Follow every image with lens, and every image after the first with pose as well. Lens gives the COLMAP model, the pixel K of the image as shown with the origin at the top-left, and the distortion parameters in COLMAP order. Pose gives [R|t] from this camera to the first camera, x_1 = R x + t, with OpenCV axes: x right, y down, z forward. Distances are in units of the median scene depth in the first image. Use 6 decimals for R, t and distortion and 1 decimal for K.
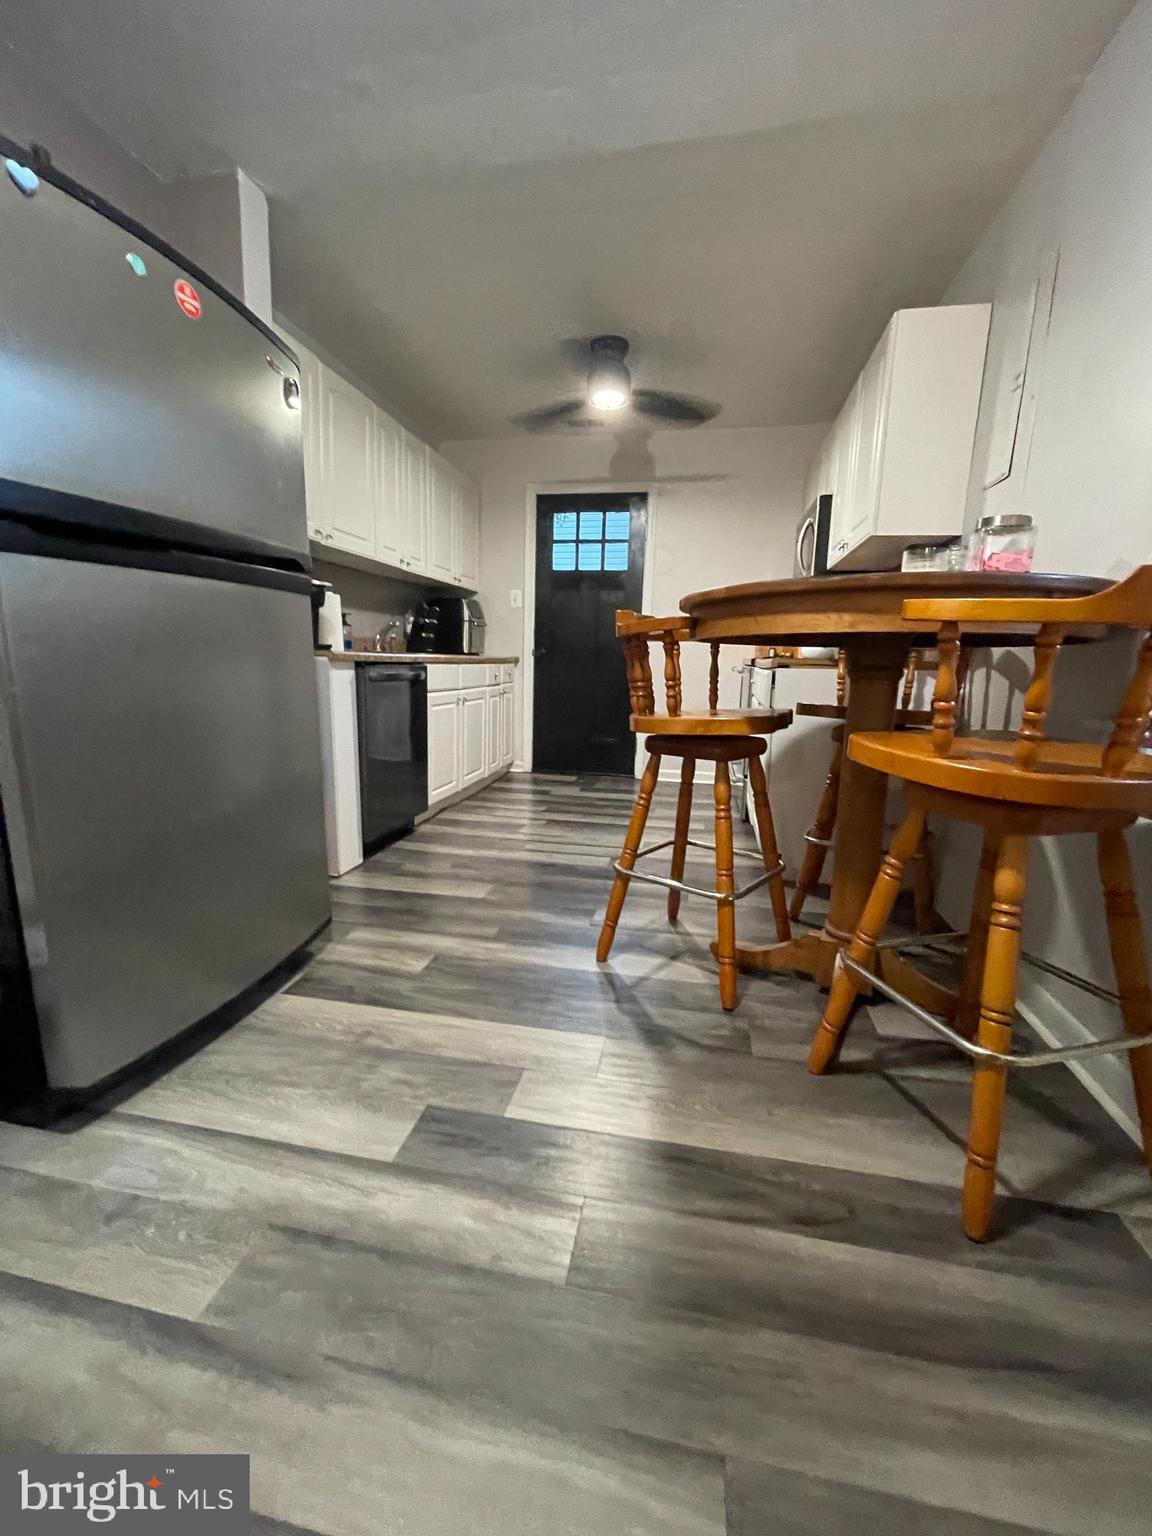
lens RADIAL K [[624.6, 0, 581.2], [0, 624.6, 767.1], [0, 0, 1]] dist [-0.002017, -0.000129]
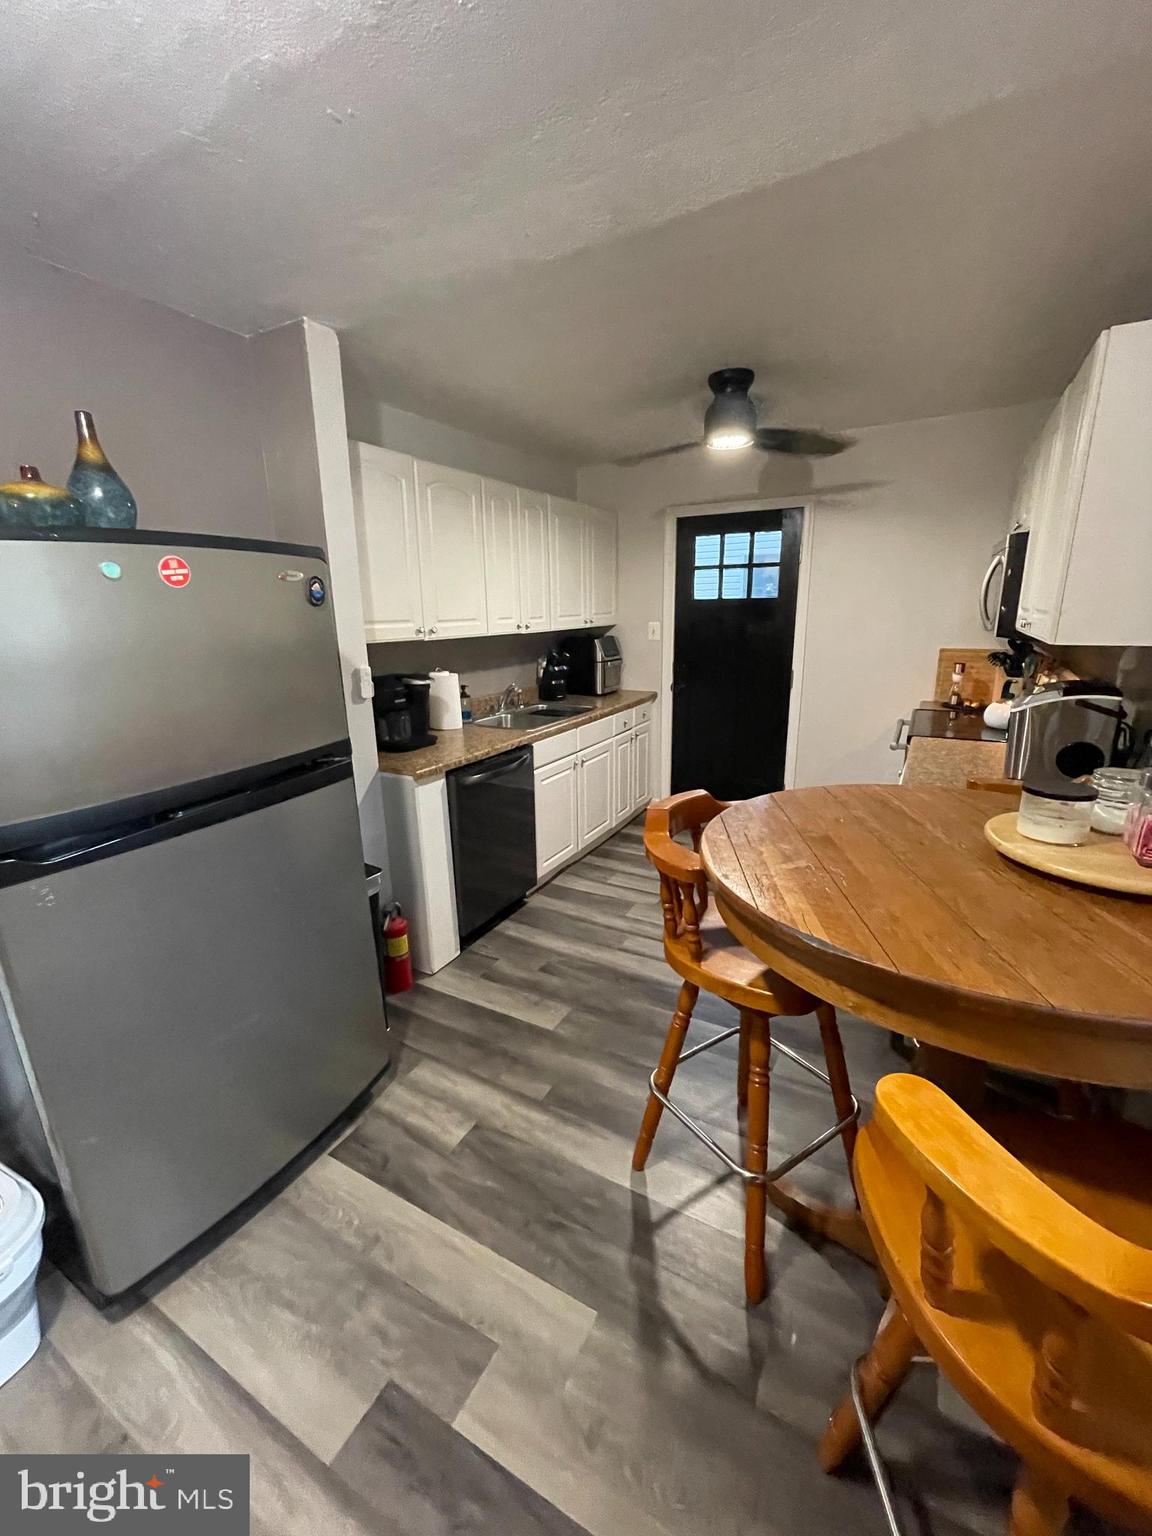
lens RADIAL K [[622.6, 0, 579.2], [0, 622.6, 768.8], [0, 0, 1]] dist [-0.001347, 0.000717]
pose [[0.950250, 0.035753, -0.309430, 0.166563], [-0.009904, 0.996357, 0.084708, -0.274599], [0.311331, -0.077430, 0.947142, 0.117053]]
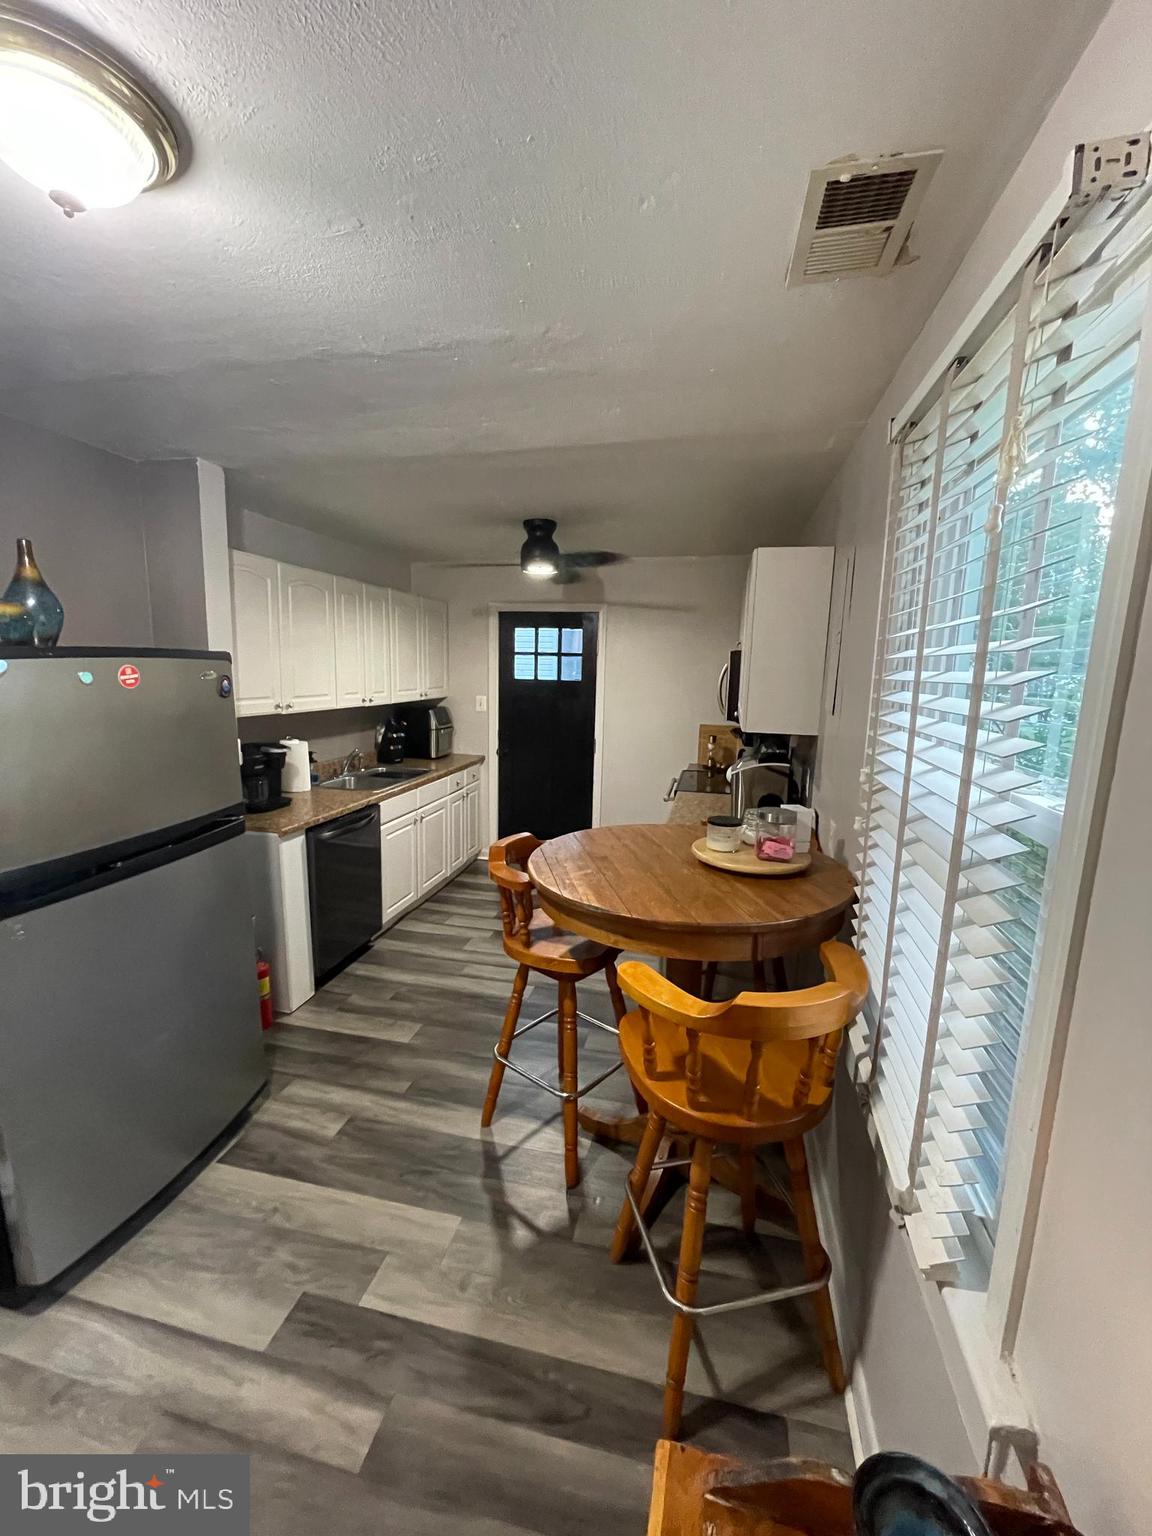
lens RADIAL K [[622.6, 0, 579.2], [0, 622.6, 768.8], [0, 0, 1]] dist [-0.001347, 0.000717]
pose [[0.999551, 0.001220, -0.029931, 0.193425], [-0.001479, 0.999962, -0.008642, -0.285338], [0.029919, 0.008683, 0.999515, -0.155137]]
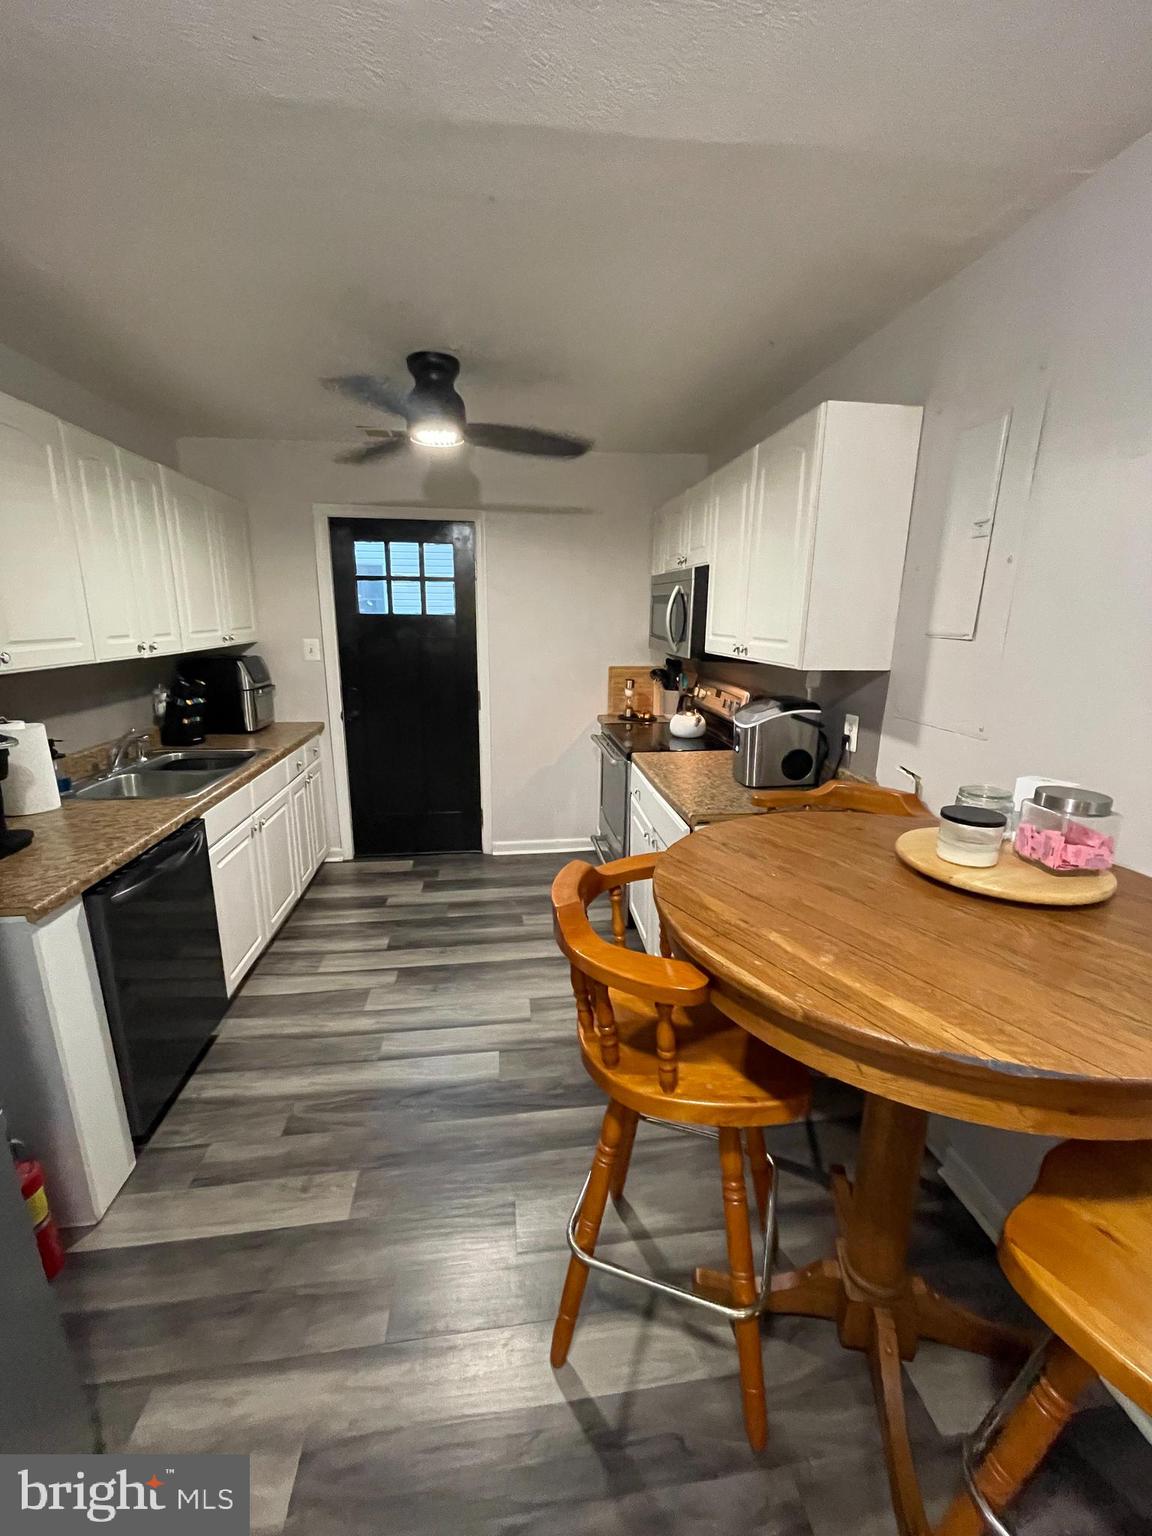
lens RADIAL K [[624.6, 0, 581.2], [0, 624.6, 767.1], [0, 0, 1]] dist [-0.002017, -0.000129]
pose [[0.947340, -0.091695, 0.306822, -0.075393], [0.068811, 0.994035, 0.084612, -0.324866], [-0.312750, -0.059044, 0.947999, 0.282264]]
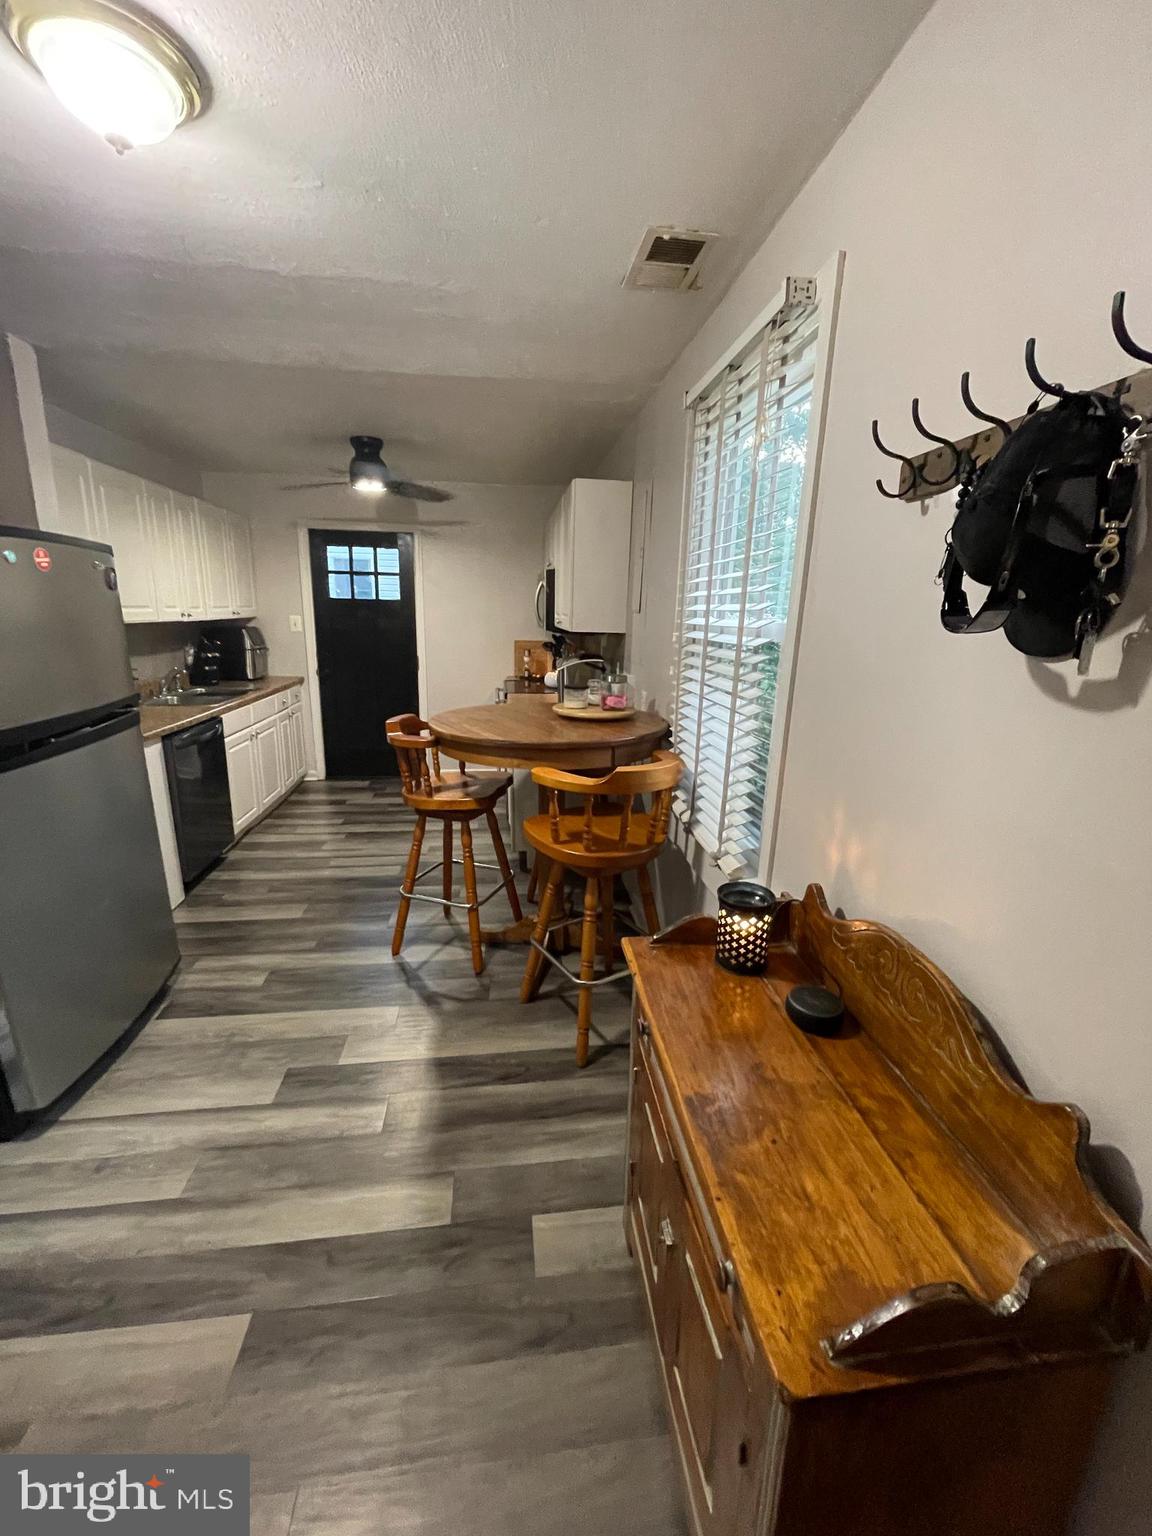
lens RADIAL K [[622.6, 0, 579.2], [0, 622.6, 768.8], [0, 0, 1]] dist [-0.001347, 0.000717]
pose [[0.948662, -0.078987, 0.306269, 0.021771], [0.052334, 0.994168, 0.094295, -0.185578], [-0.311931, -0.073426, 0.947263, -0.380424]]
